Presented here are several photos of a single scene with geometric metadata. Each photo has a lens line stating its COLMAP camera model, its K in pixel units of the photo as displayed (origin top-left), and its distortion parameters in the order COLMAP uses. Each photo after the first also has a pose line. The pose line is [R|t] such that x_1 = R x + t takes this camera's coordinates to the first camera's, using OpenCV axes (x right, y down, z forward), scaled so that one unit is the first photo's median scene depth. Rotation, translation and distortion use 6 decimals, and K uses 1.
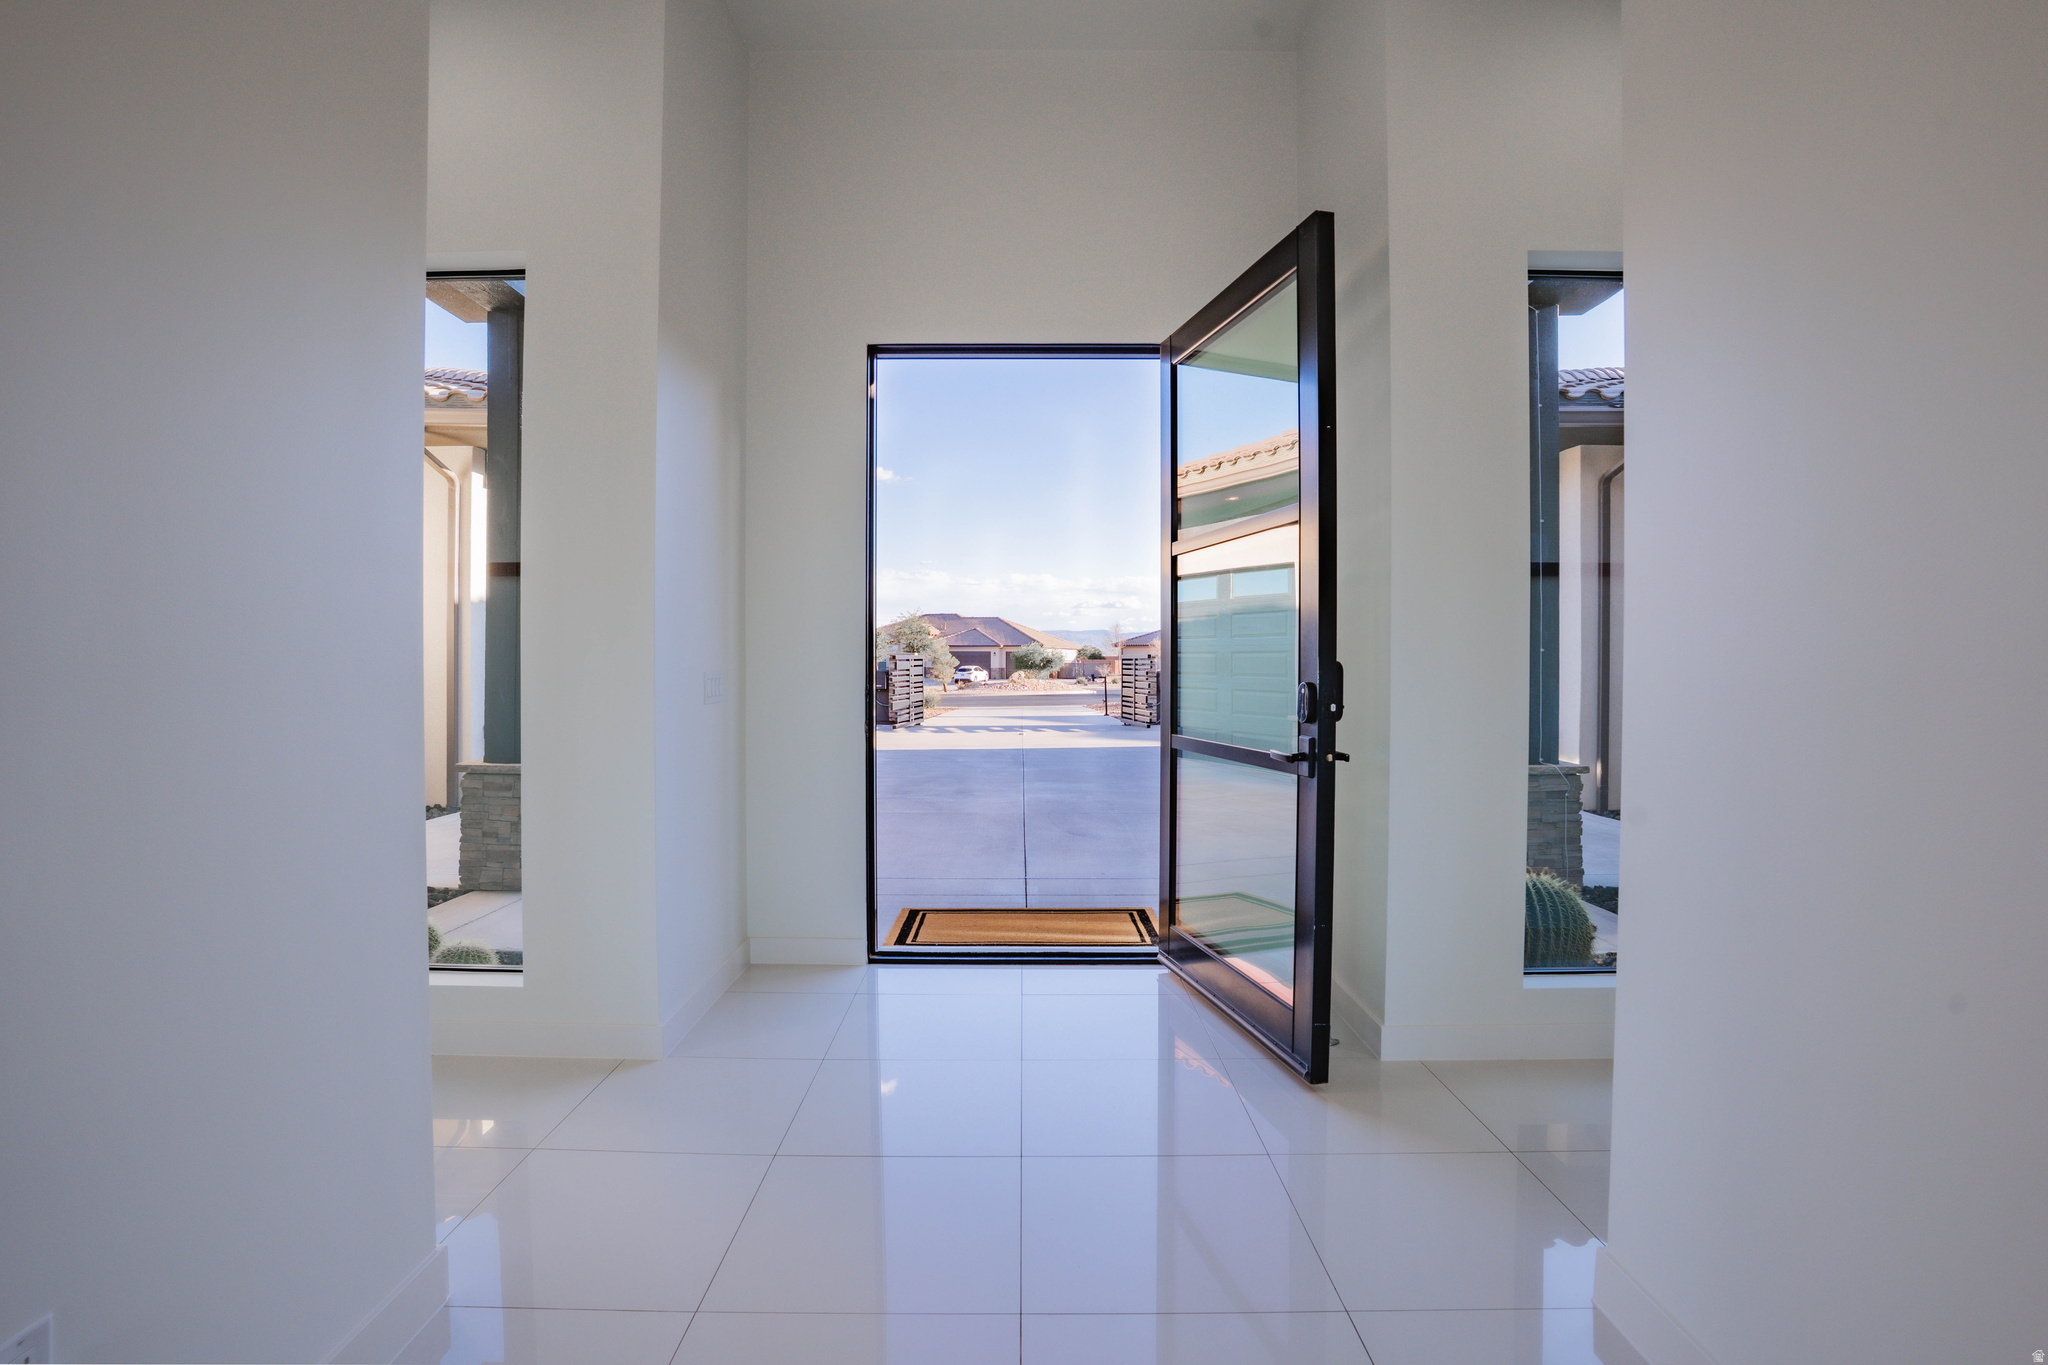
lens RADIAL K [[1013.9, 0, 977.0], [0, 1013.9, 669.0], [0, 0, 1]] dist [-0.070588, 0.026620]
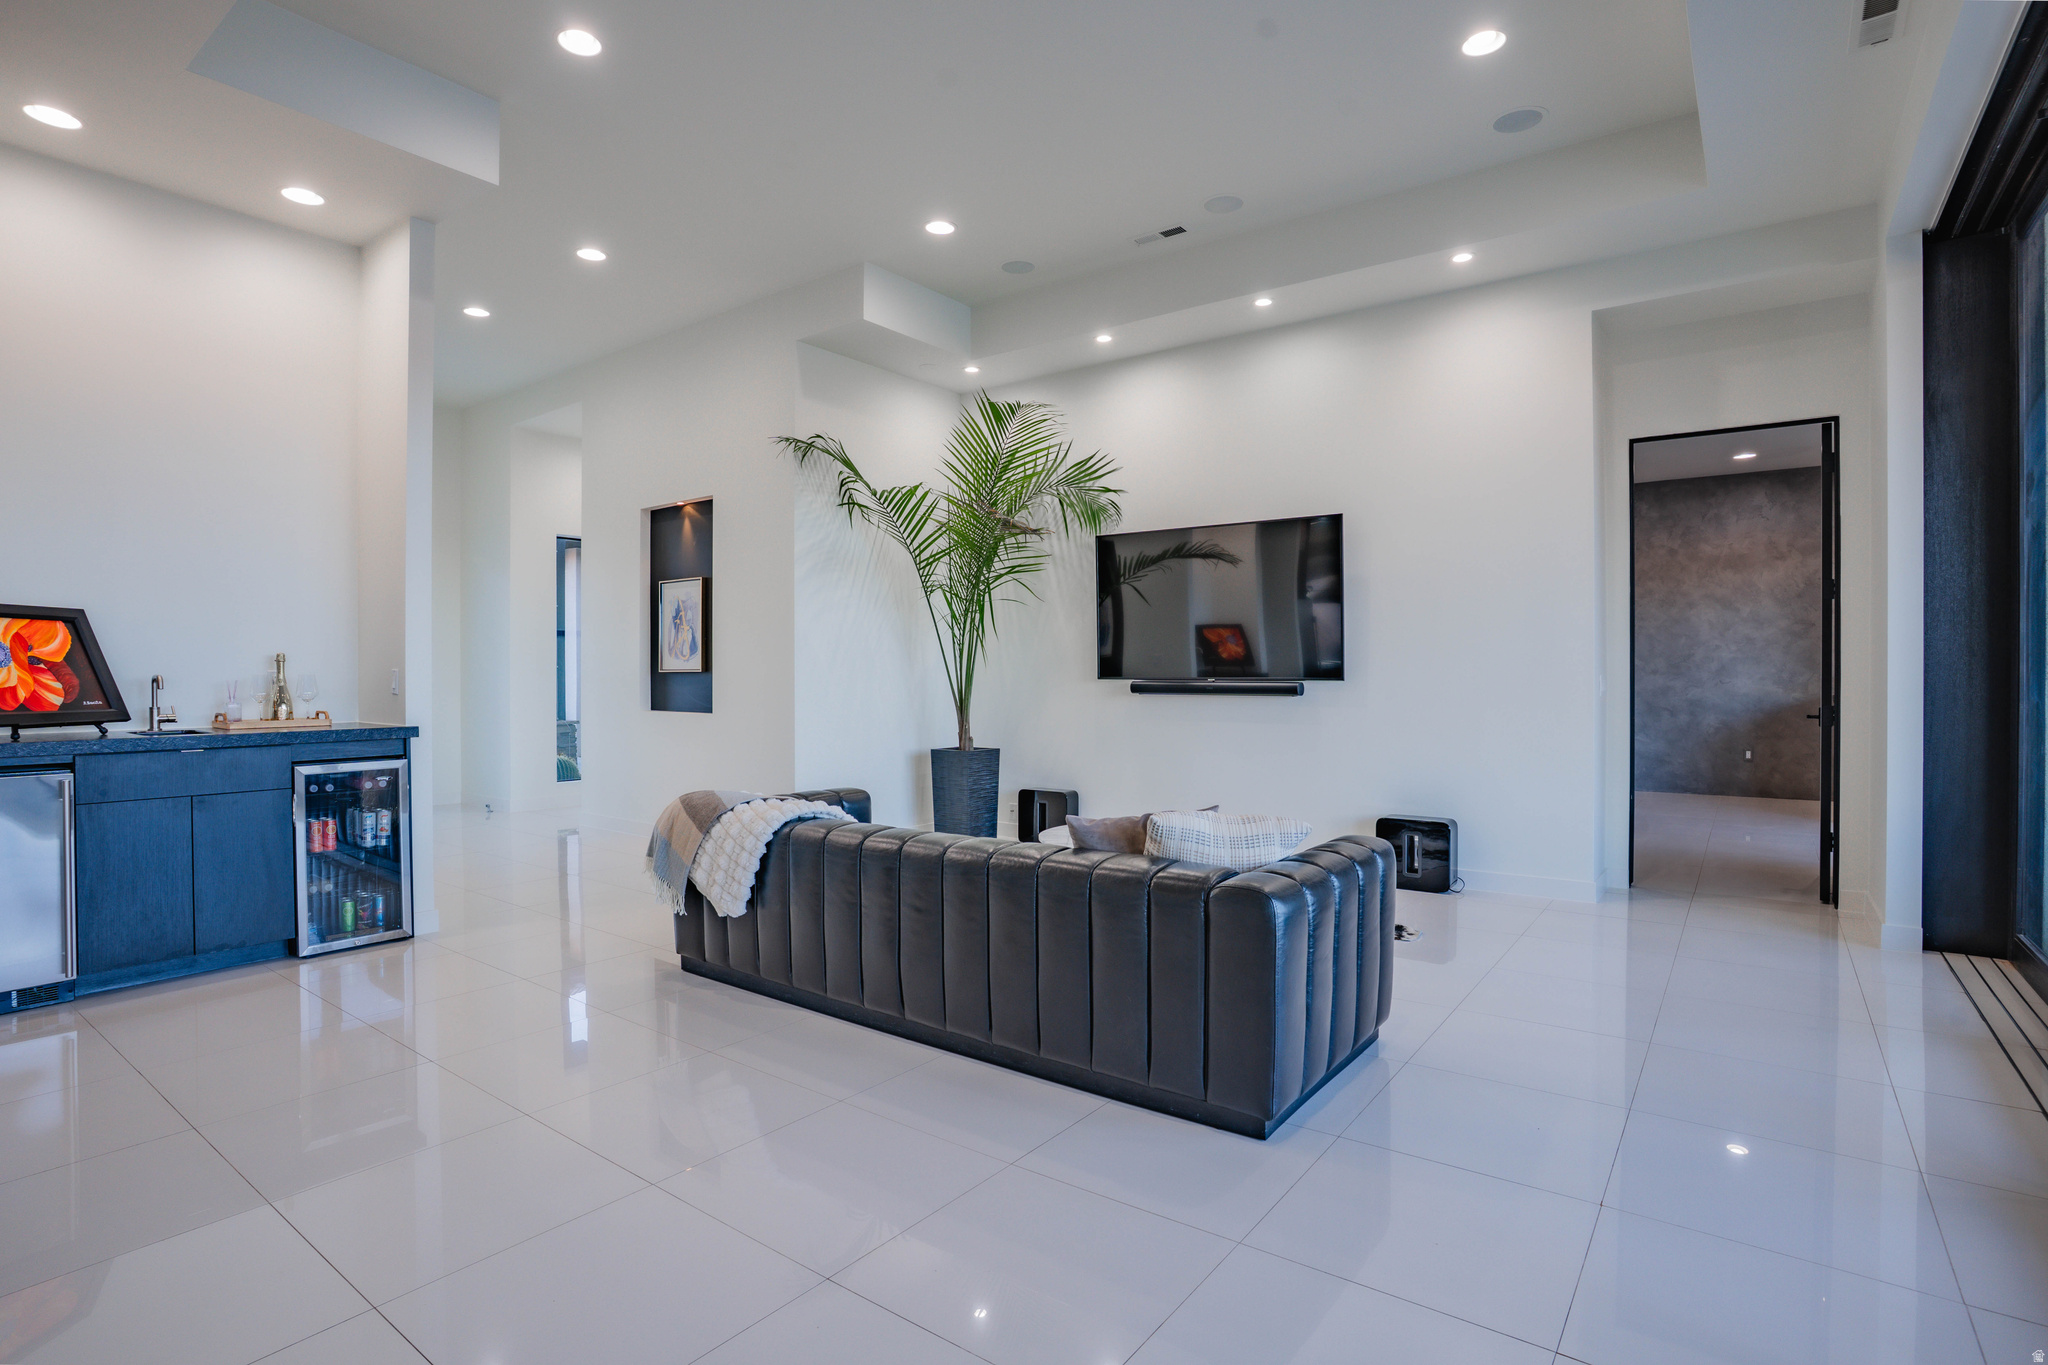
lens RADIAL K [[1013.9, 0, 1001.0], [0, 1013.9, 681.6], [0, 0, 1]] dist [-0.070588, 0.026620]
pose [[0.587026, -0.014082, 0.809445, -0.680421], [0.009544, 0.999900, 0.010474, 0.000211], [-0.809512, 0.001576, 0.587102, -1.149498]]
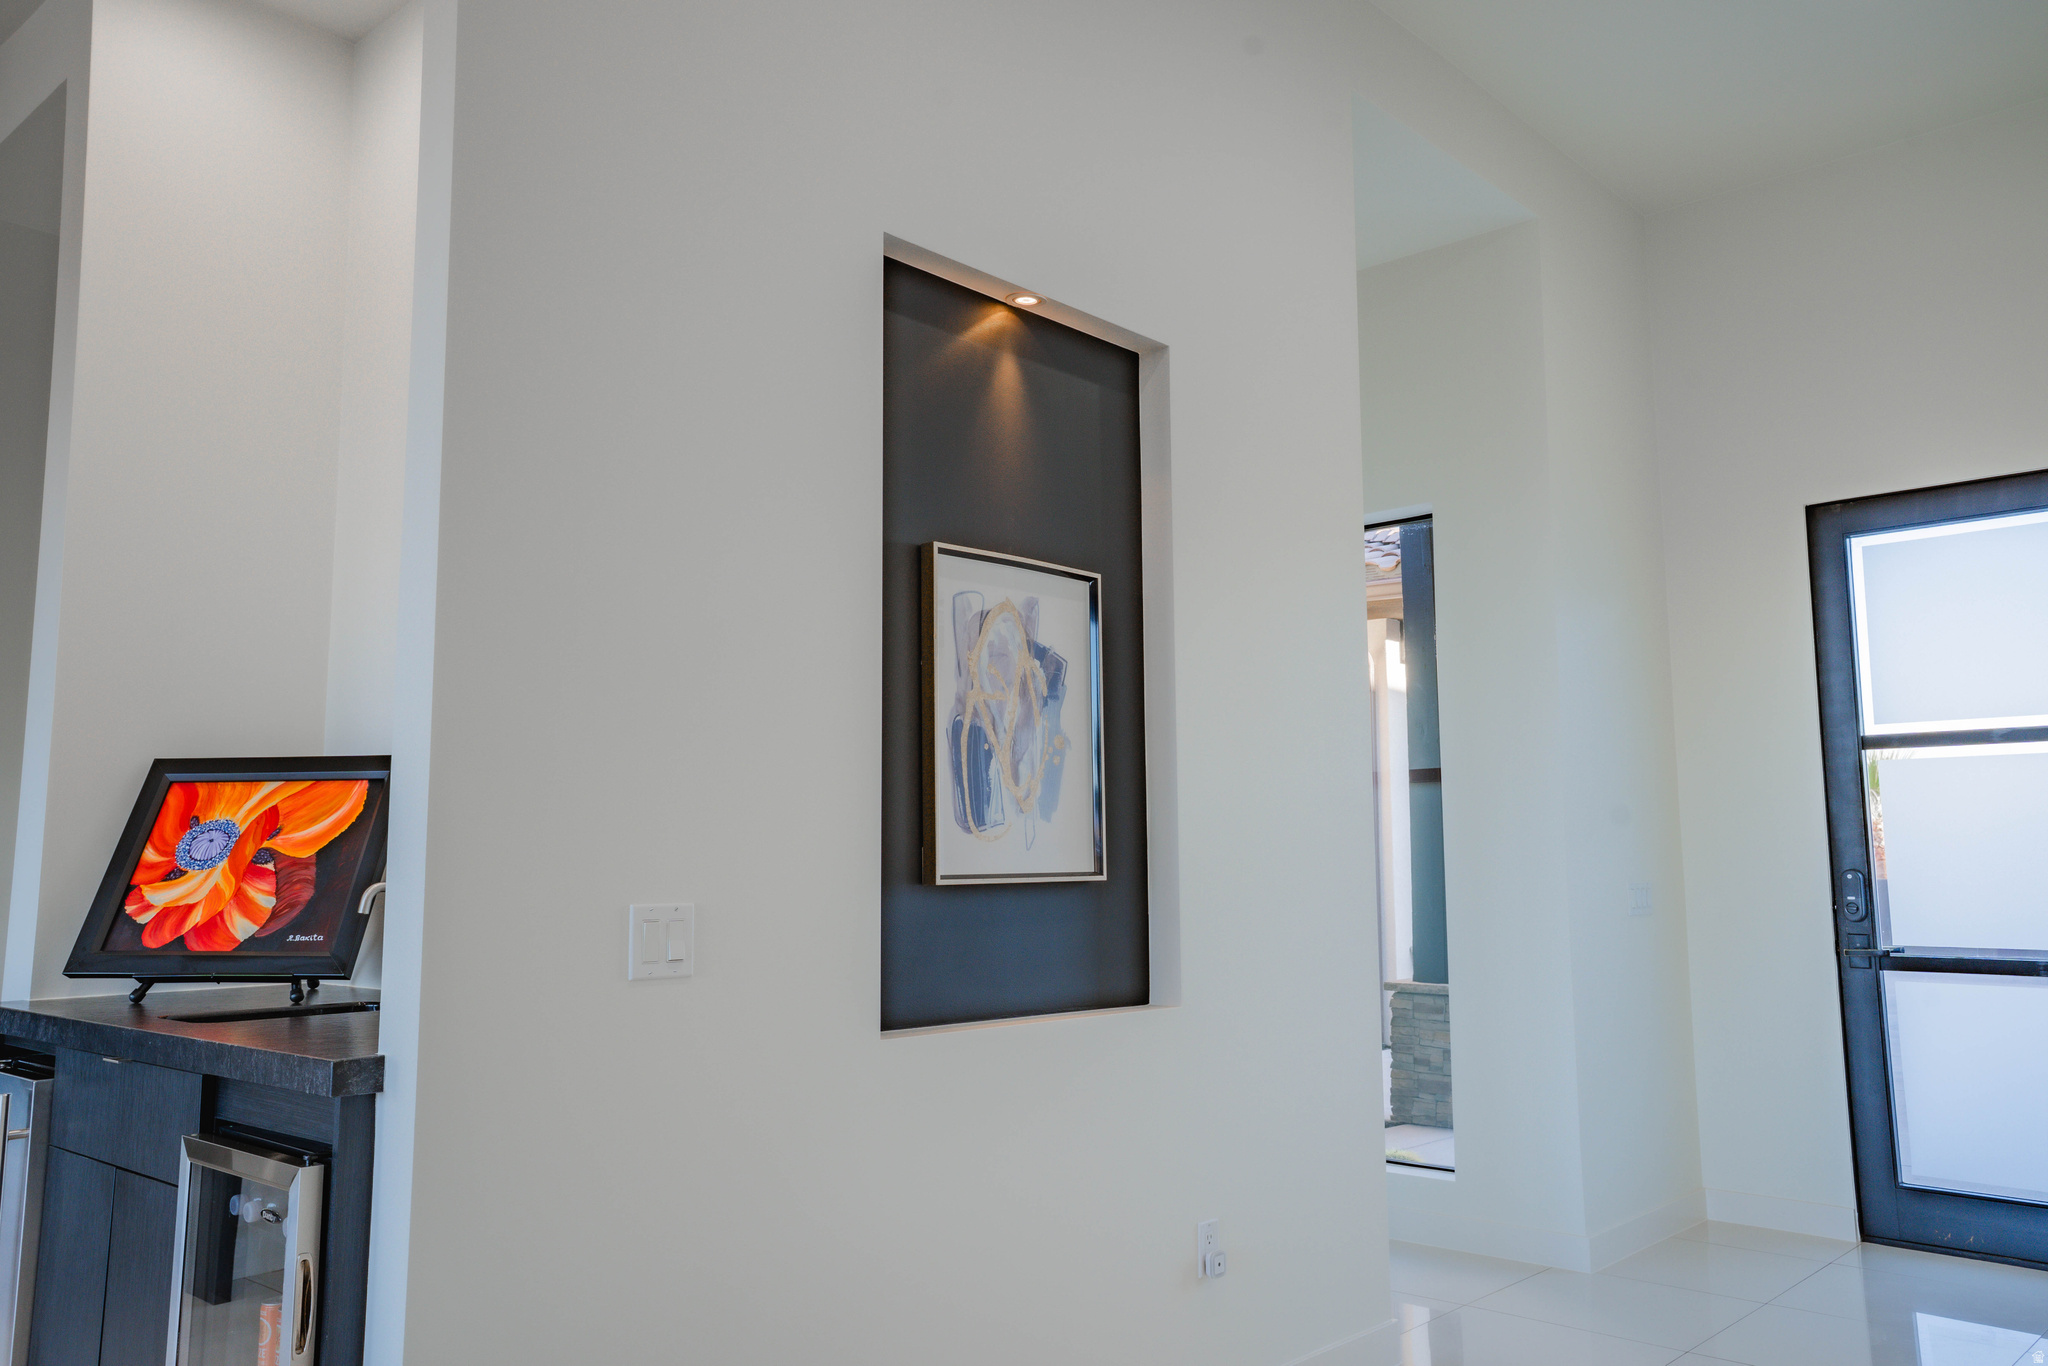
lens RADIAL K [[1583.2, 0, 1017.8], [0, 1583.2, 678.4], [0, 0, 1]] dist [0.011146, 0.019877]
pose [[0.763682, -0.086169, -0.639816, 0.196948], [0.005161, 0.991836, -0.127418, -0.002659], [0.645571, 0.094005, 0.757892, -0.389654]]
